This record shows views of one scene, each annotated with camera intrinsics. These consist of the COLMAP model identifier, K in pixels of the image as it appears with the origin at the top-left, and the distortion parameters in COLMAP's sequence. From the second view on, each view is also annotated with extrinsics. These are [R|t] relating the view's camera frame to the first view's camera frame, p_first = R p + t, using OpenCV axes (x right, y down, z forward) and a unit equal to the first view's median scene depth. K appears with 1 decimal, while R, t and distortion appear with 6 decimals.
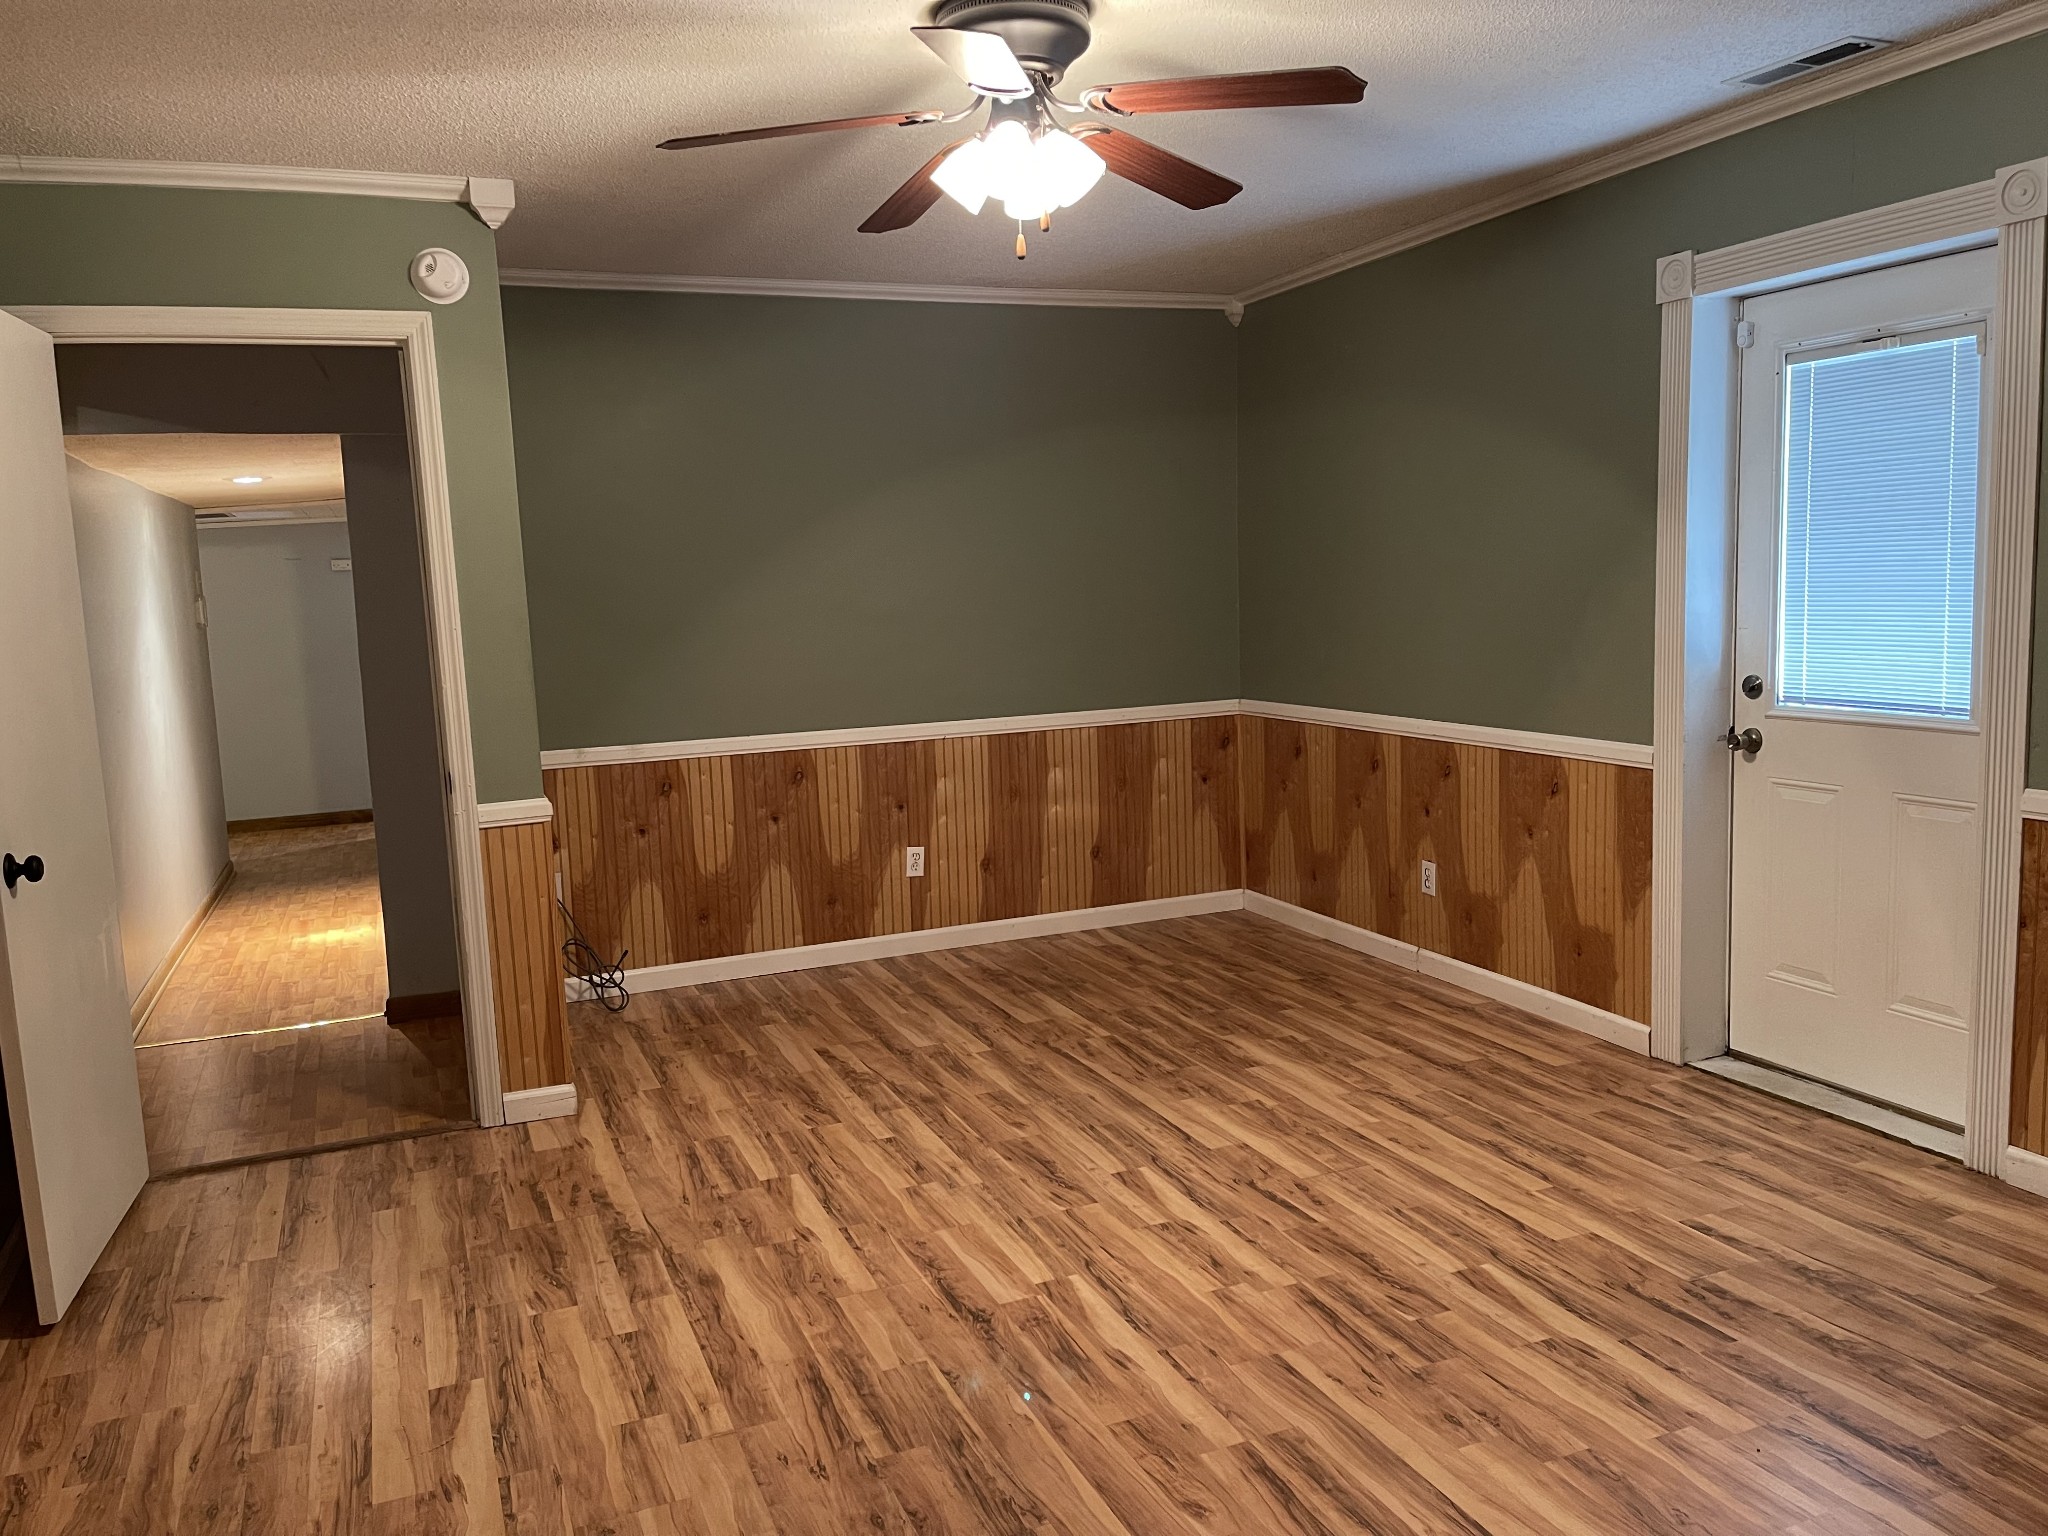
lens RADIAL K [[1561.4, 0, 1024.0], [0, 1561.4, 768.0], [0, 0, 1]] dist [0.111850, -0.150137]
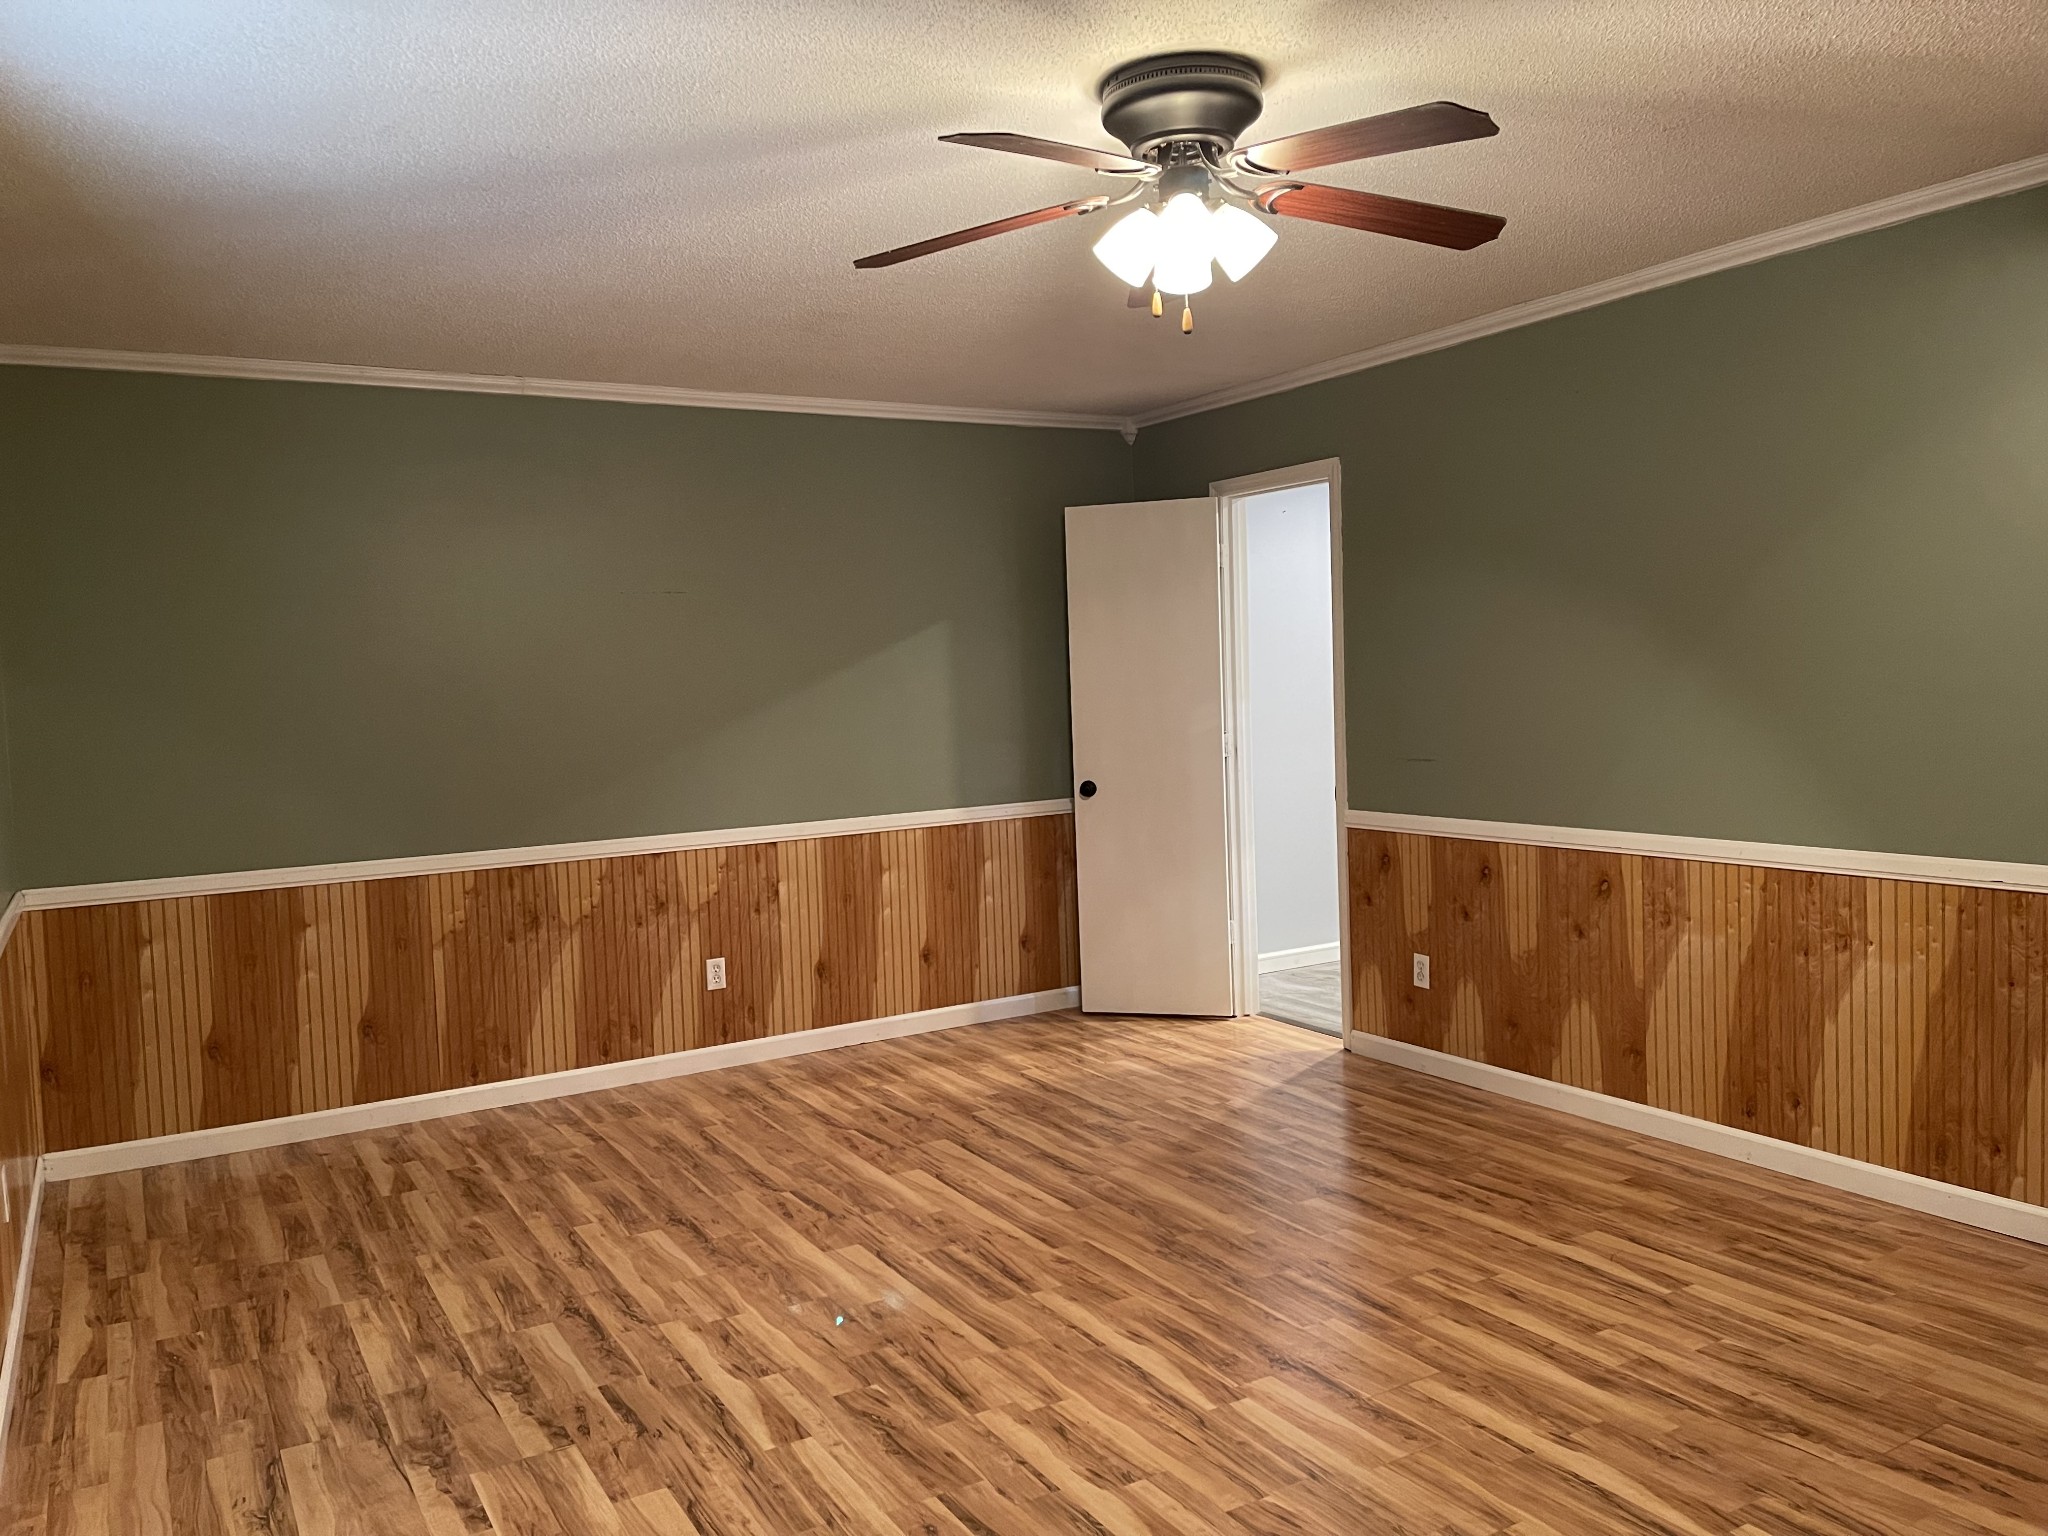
lens RADIAL K [[1561.4, 0, 1024.0], [0, 1561.4, 768.0], [0, 0, 1]] dist [0.111850, -0.150137]
pose [[-0.987962, 0.089815, -0.125950, 0.237751], [0.064761, 0.979544, 0.190522, -0.247658], [0.140486, 0.180072, -0.973570, 1.936565]]
